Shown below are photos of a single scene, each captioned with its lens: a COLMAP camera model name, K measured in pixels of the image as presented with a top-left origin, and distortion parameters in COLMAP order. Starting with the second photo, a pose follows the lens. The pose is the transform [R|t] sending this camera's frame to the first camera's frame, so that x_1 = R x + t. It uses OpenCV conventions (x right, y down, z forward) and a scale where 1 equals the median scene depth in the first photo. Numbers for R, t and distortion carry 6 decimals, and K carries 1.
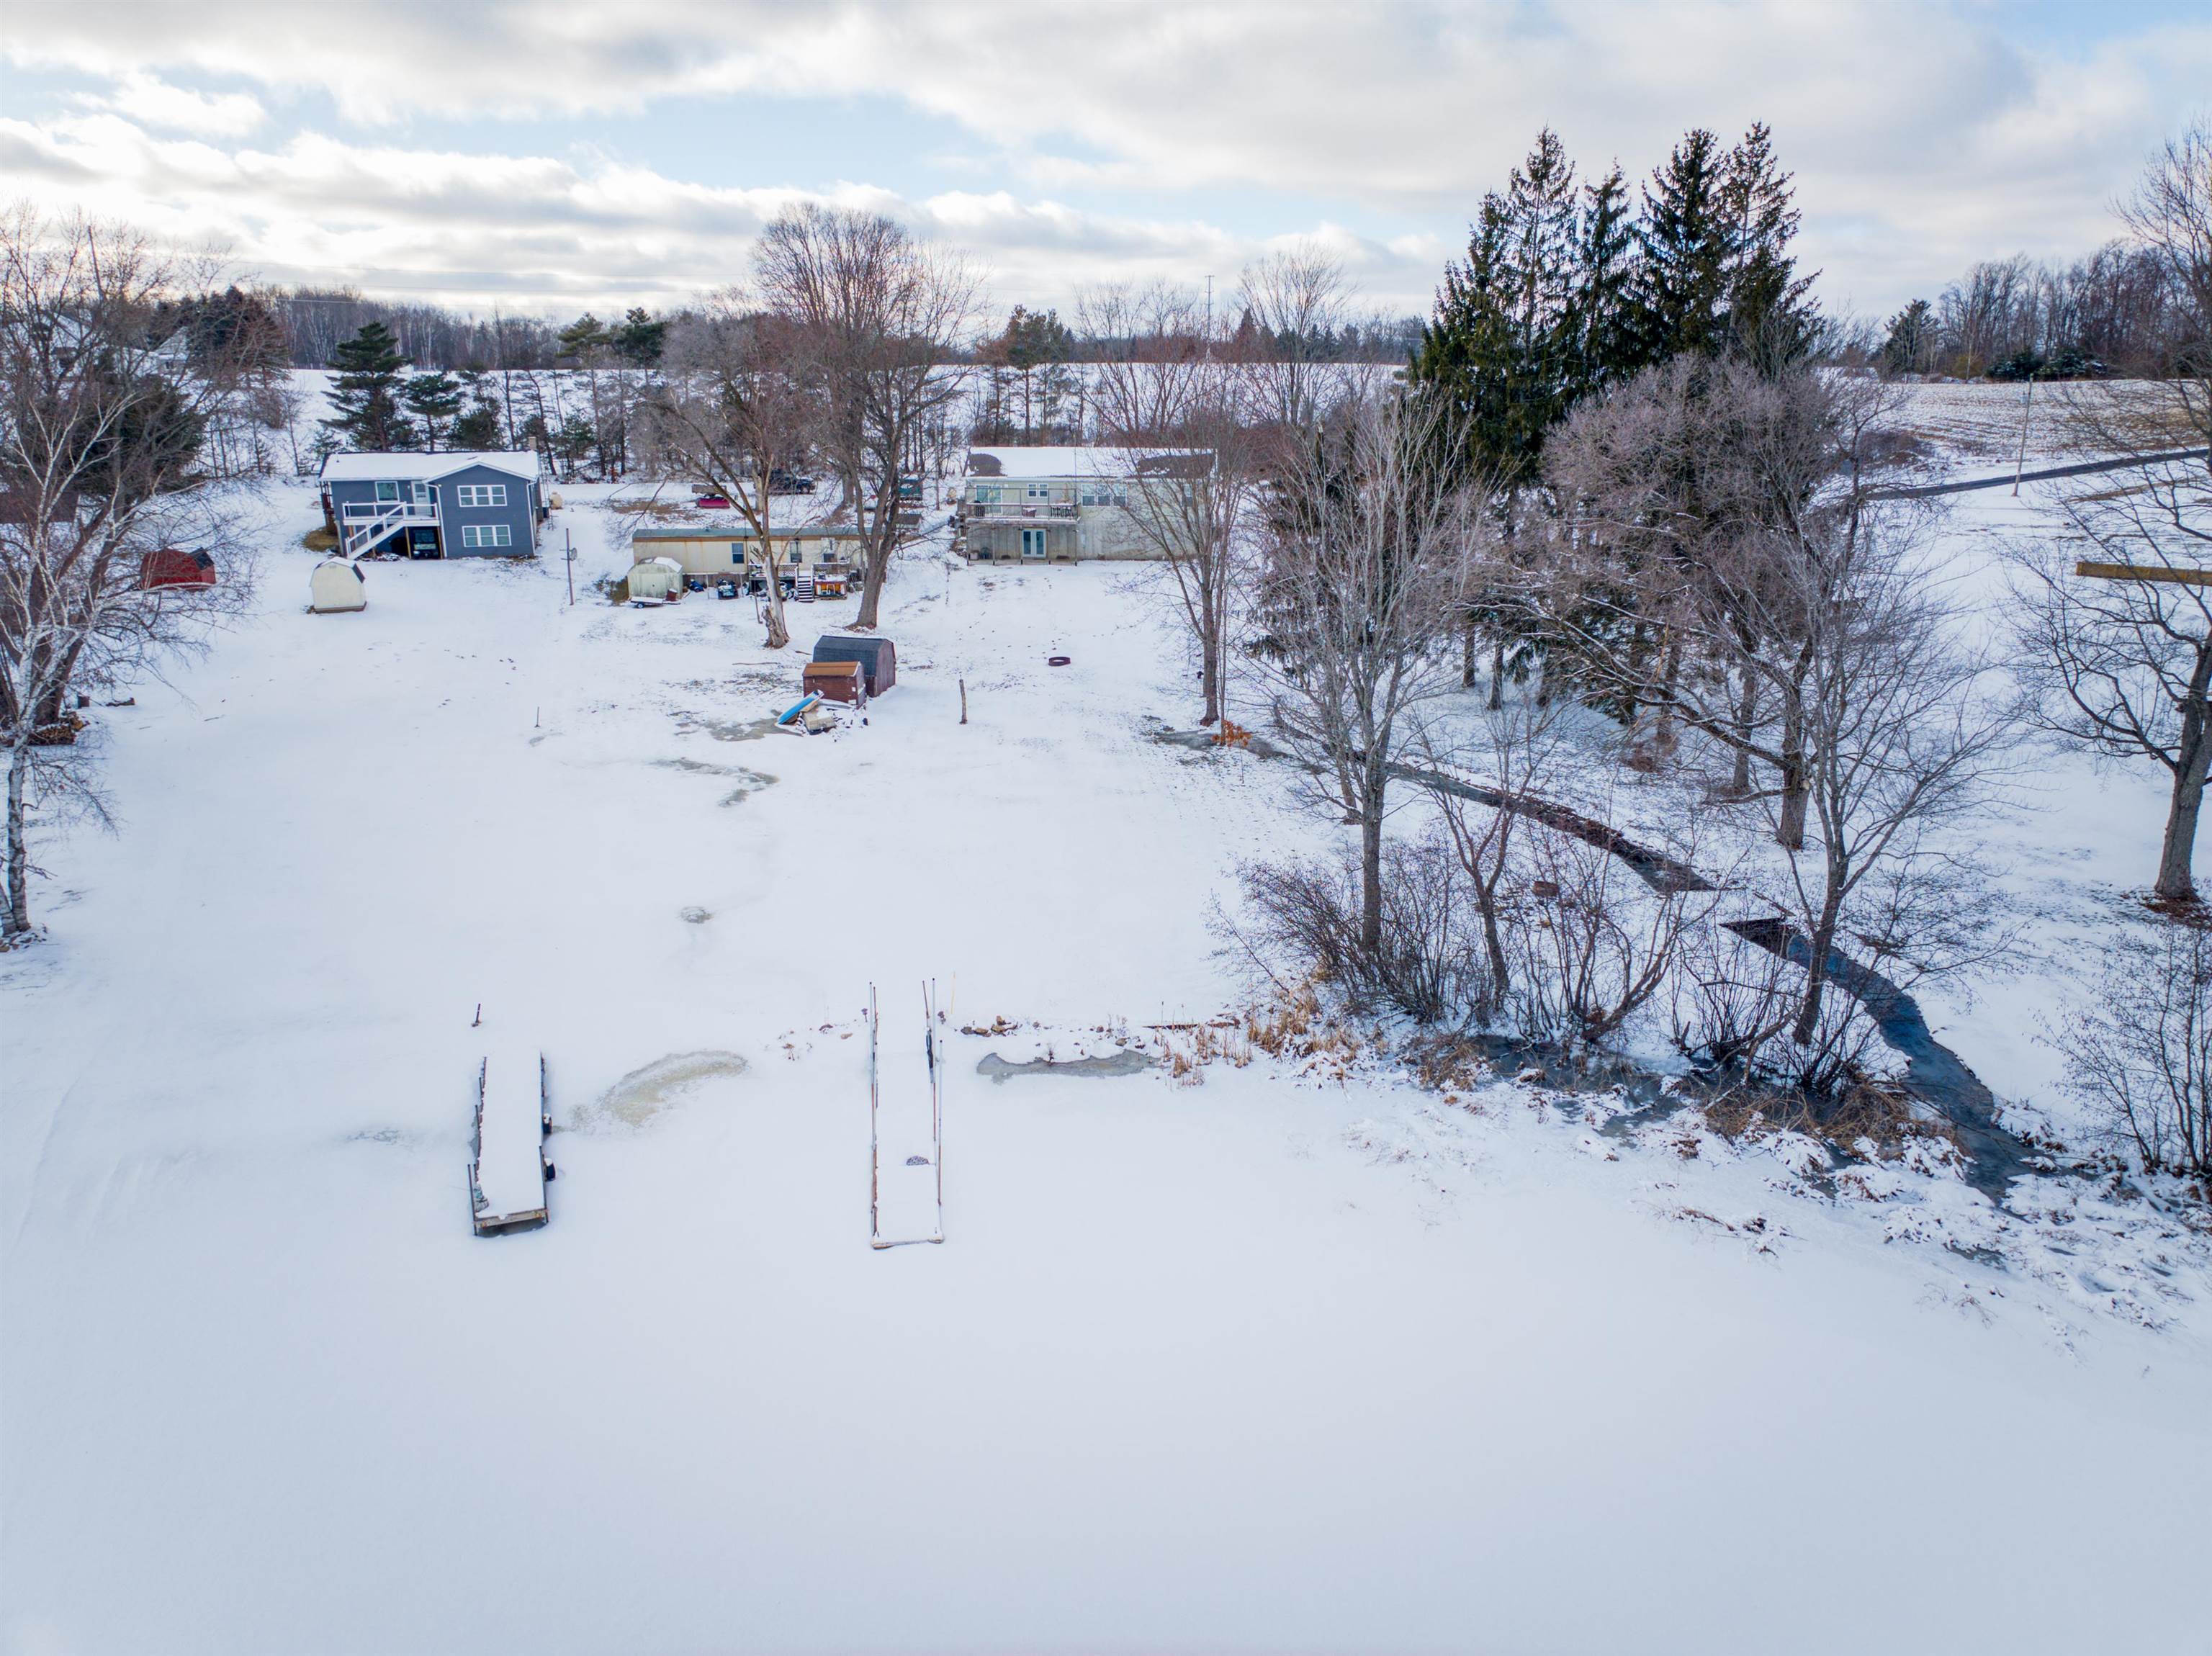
lens RADIAL K [[1504.3, 0, 1113.1], [0, 1504.3, 830.0], [0, 0, 1]] dist [0.004341, -0.019165]
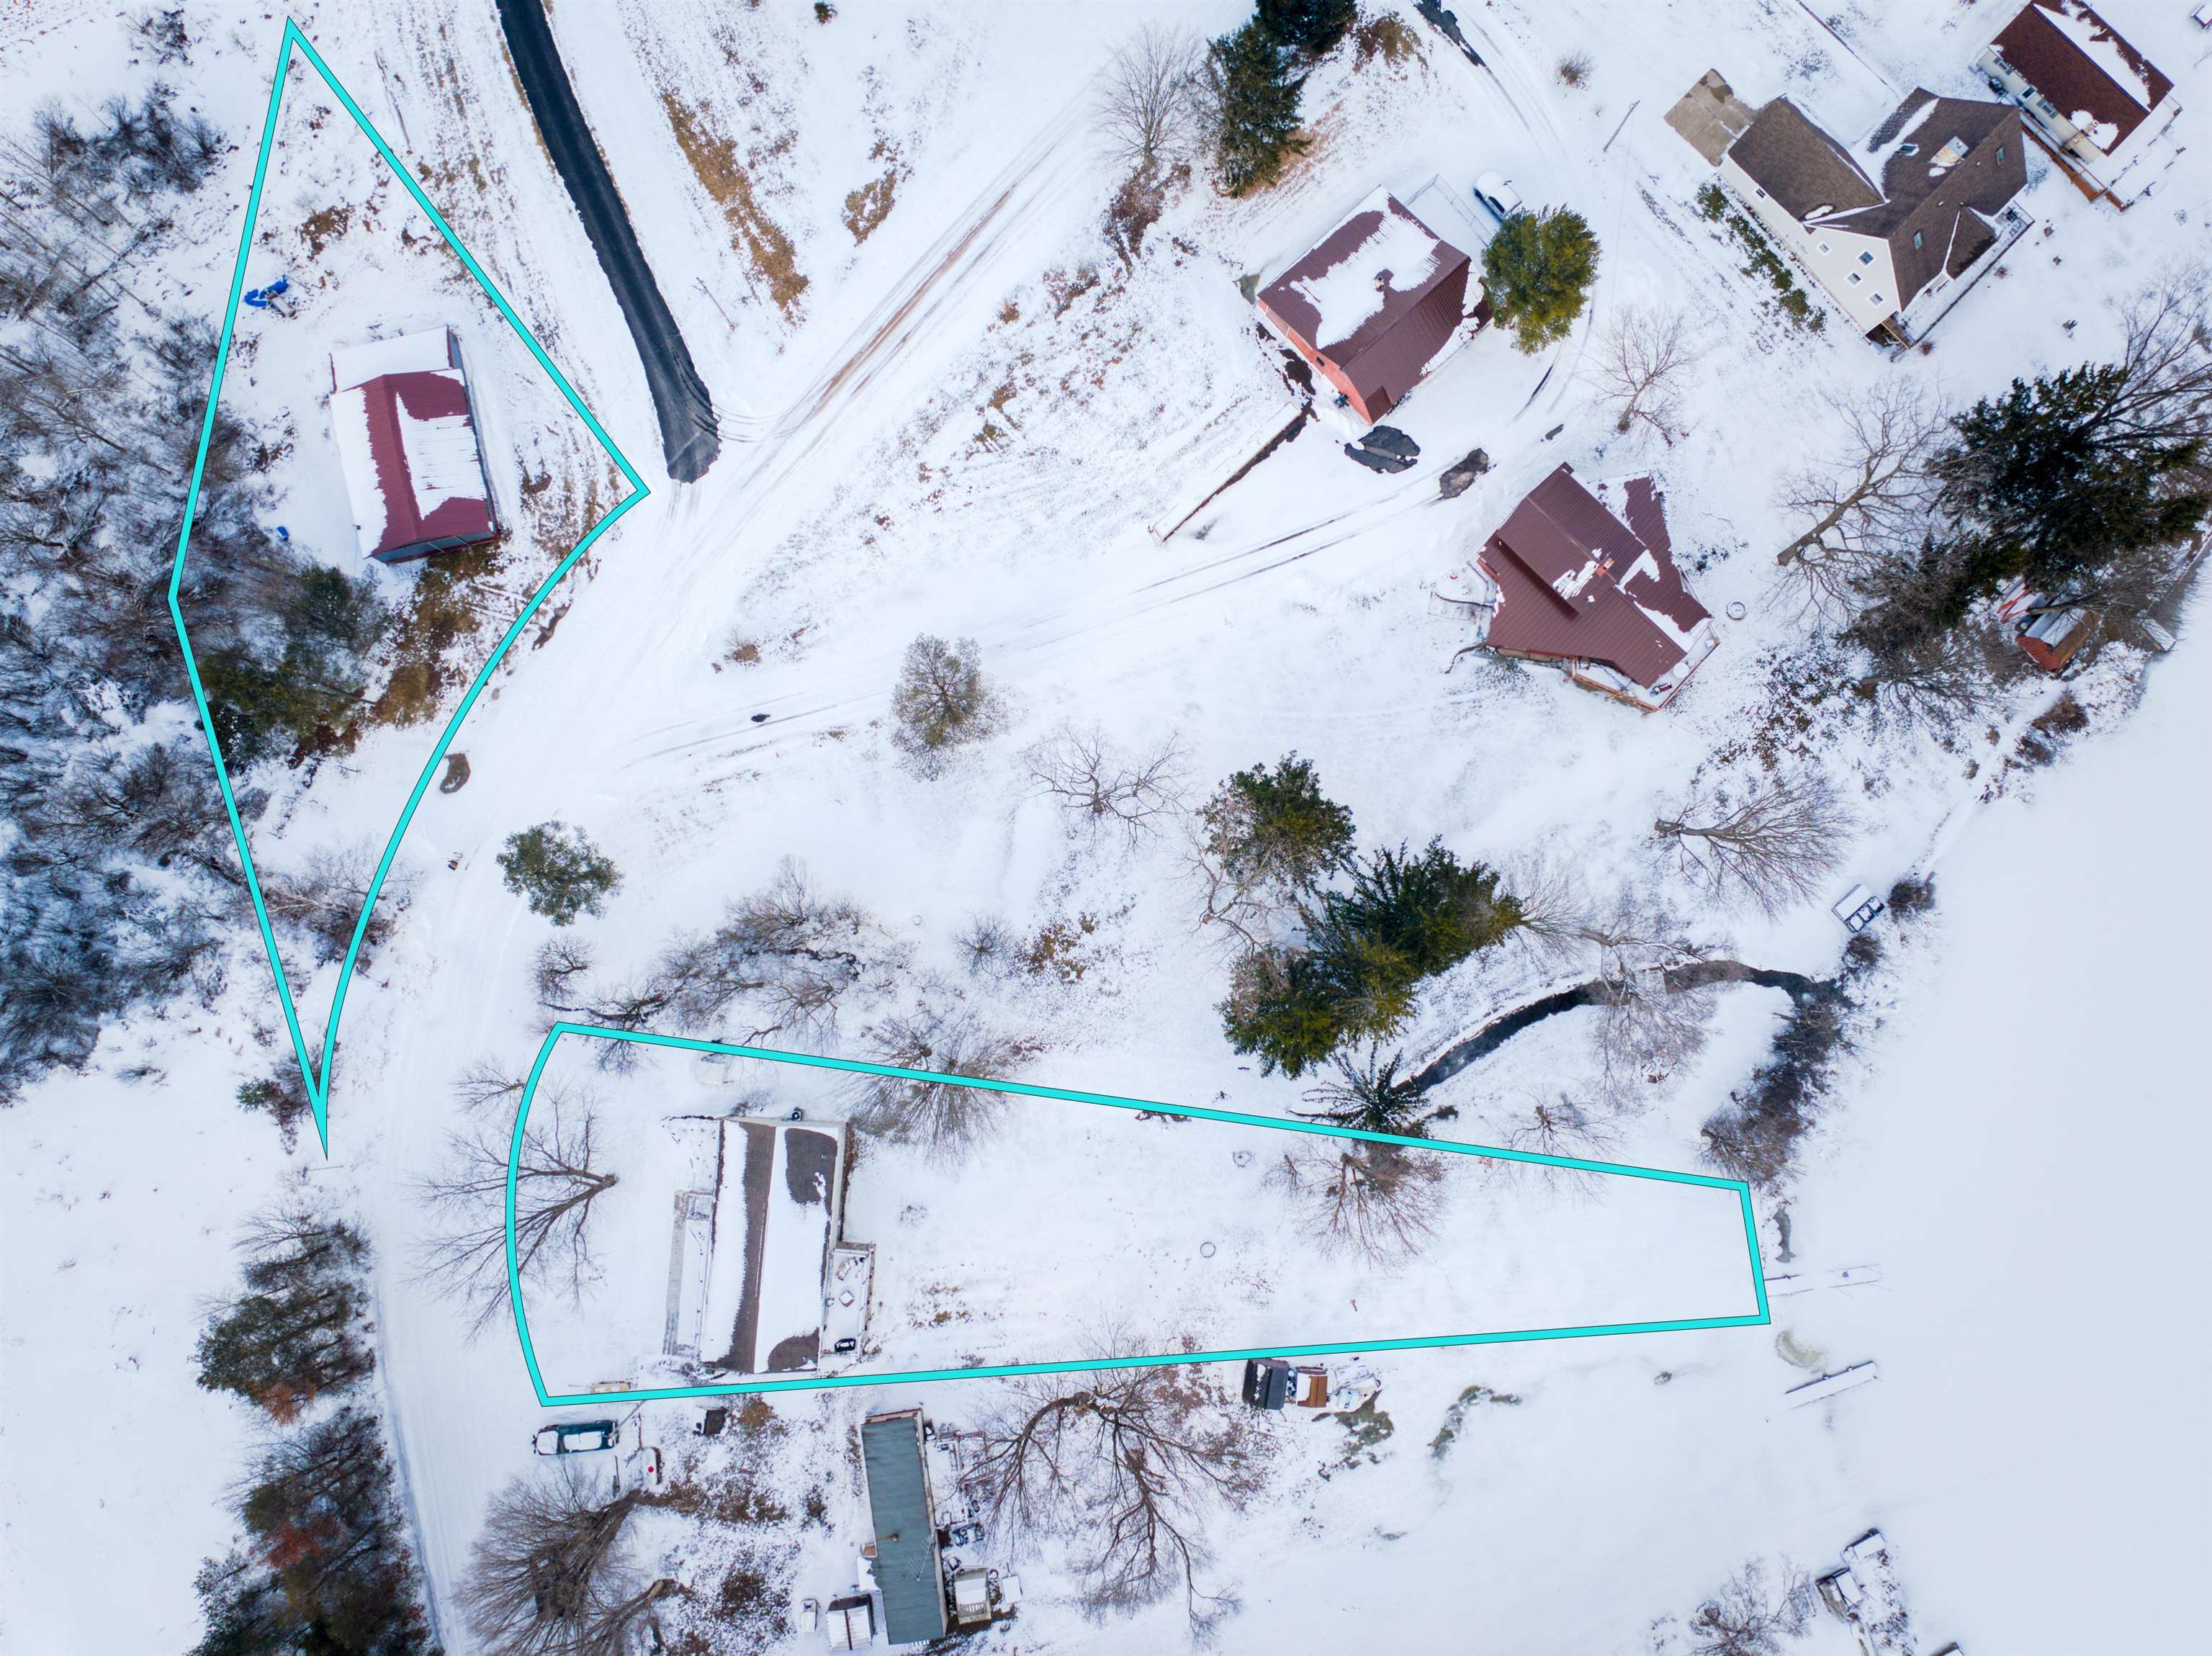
lens RADIAL K [[1504.3, 0, 1113.2], [0, 1504.3, 819.3], [0, 0, 1]] dist [0.004341, -0.019165]
pose [[0.022285, -0.997729, 0.063562, 0.264184], [0.284779, 0.067279, 0.956229, -1.436822], [-0.958334, -0.003208, 0.285631, 0.592573]]
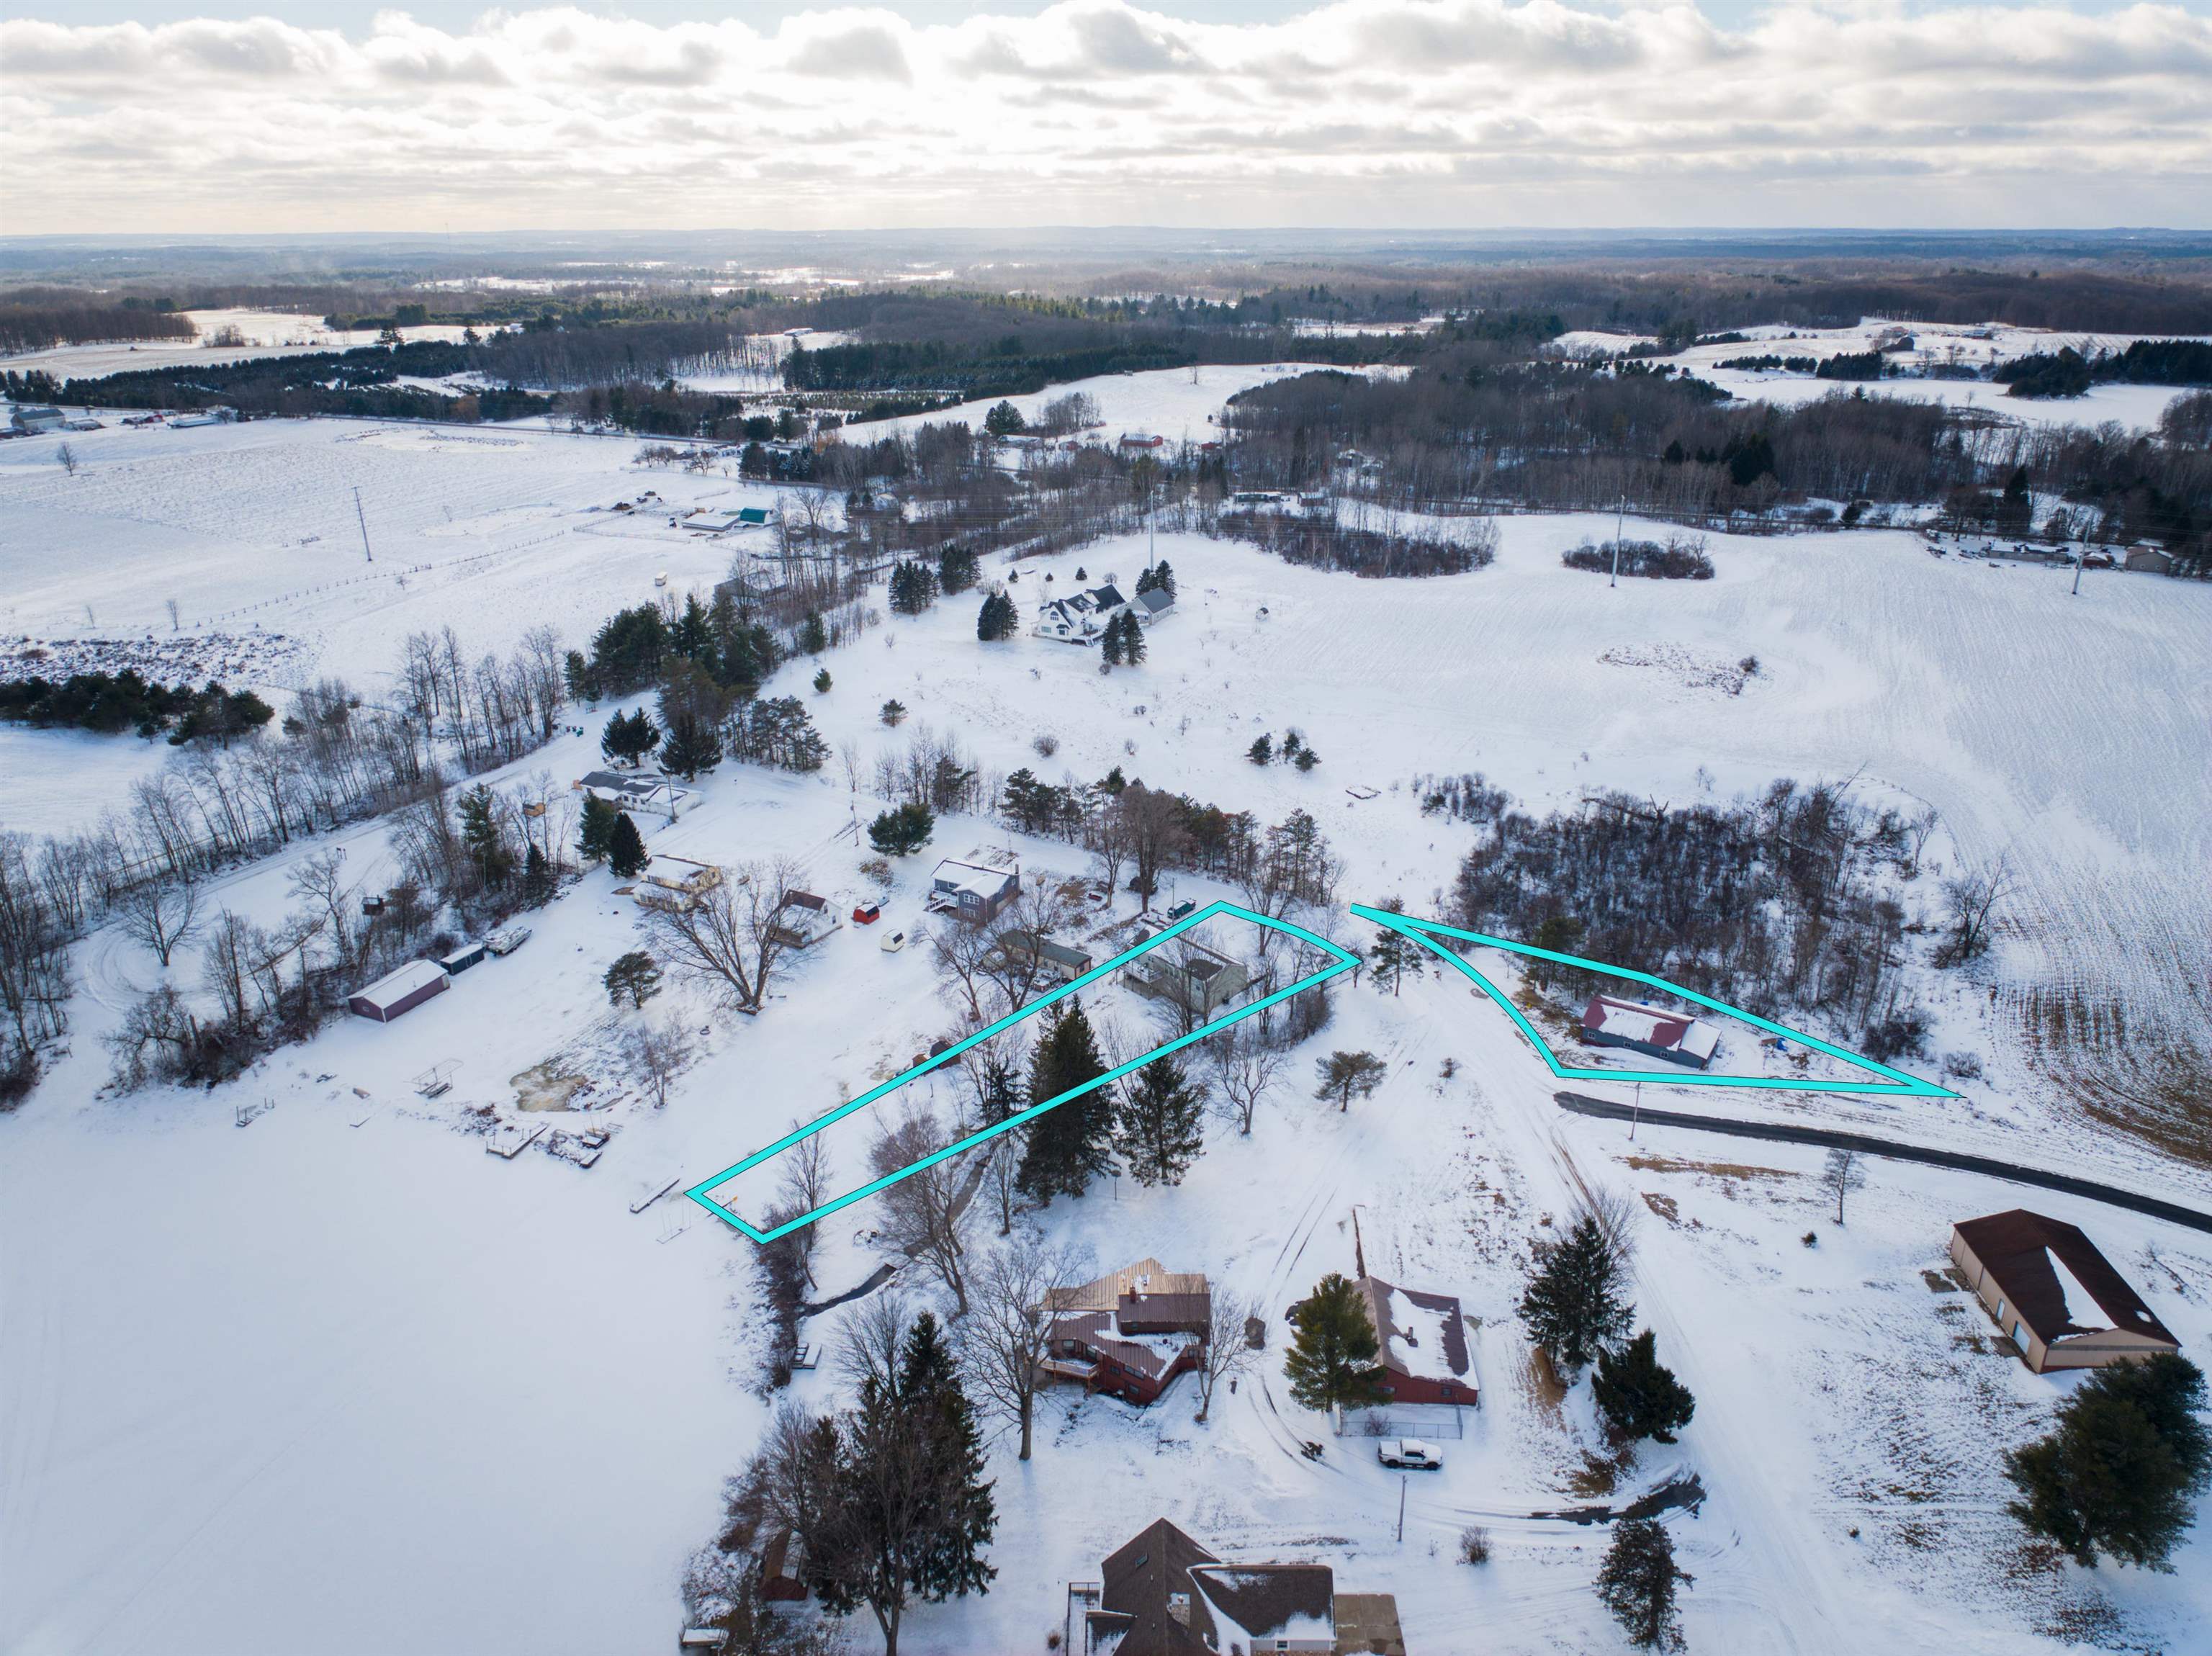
lens RADIAL K [[1504.3, 0, 1108.6], [0, 1504.3, 827.8], [0, 0, 1]] dist [0.004341, -0.019165]
pose [[0.682766, 0.265555, -0.680669, 1.590950], [-0.204442, 0.963835, 0.170957, -0.914023], [0.701451, 0.022434, 0.712364, -0.711250]]
